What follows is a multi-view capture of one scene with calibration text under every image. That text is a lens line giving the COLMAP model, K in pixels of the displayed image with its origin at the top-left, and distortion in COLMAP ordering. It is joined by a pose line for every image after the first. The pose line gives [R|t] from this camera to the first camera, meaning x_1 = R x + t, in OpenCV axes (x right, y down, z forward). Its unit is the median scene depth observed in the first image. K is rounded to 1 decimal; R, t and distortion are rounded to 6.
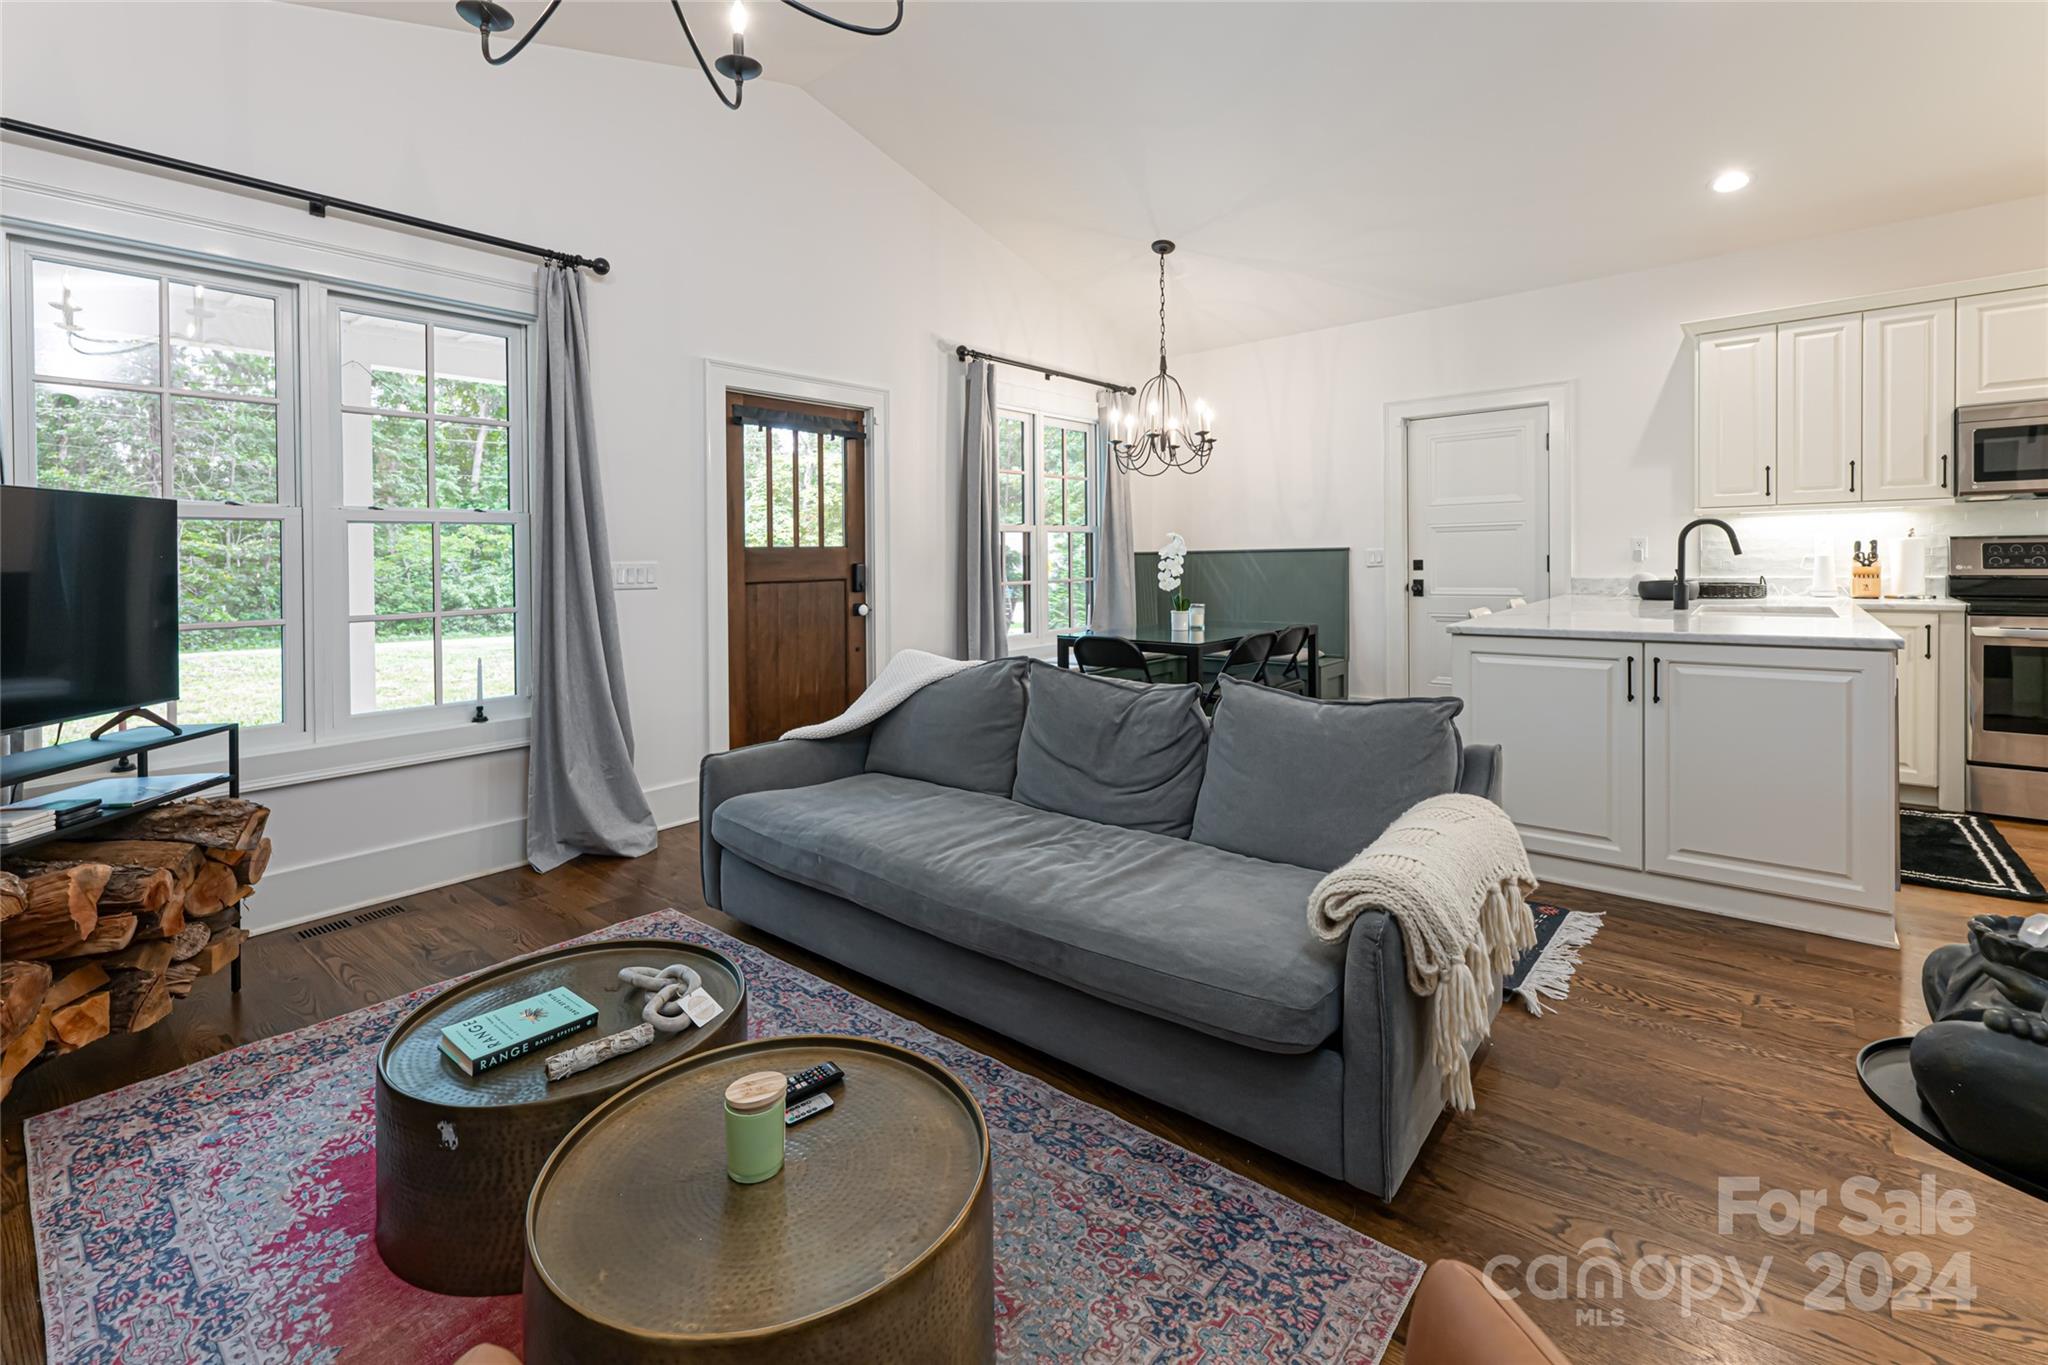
lens RADIAL K [[902.8, 0, 977.3], [0, 902.8, 565.6], [0, 0, 1]] dist [0.000118, -0.000019]
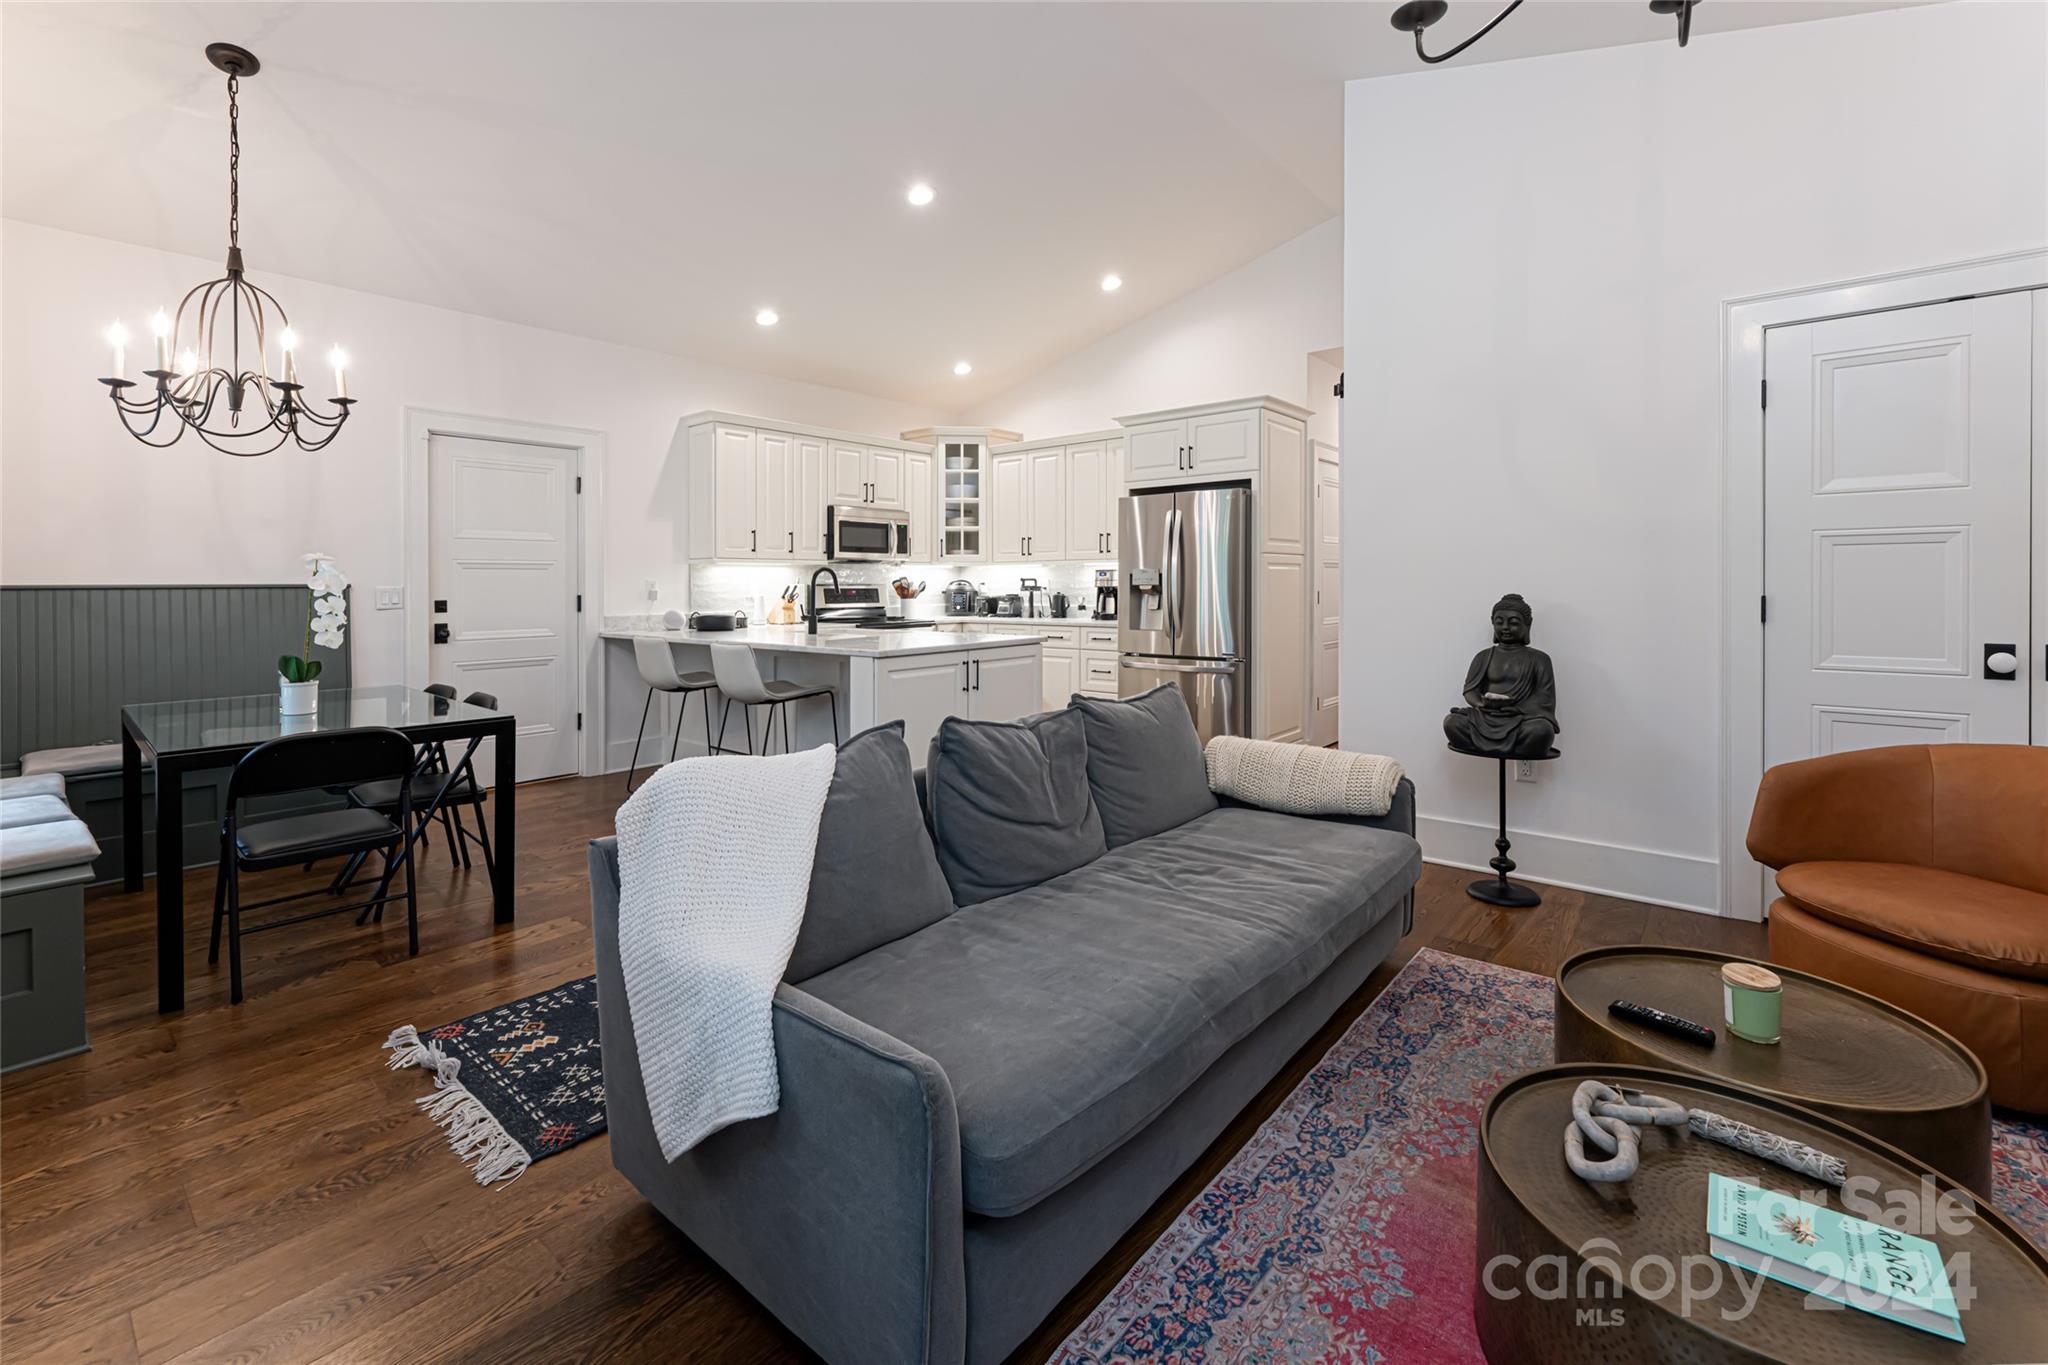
lens RADIAL K [[871.2, 0, 1021.8], [0, 871.2, 591.3], [0, 0, 1]] dist [0.000397, 0.000060]
pose [[-0.031216, 0.011853, 0.999442, -0.667949], [0.016002, 0.999807, -0.011358, 0.006211], [-0.999385, 0.015639, -0.031400, 0.935564]]
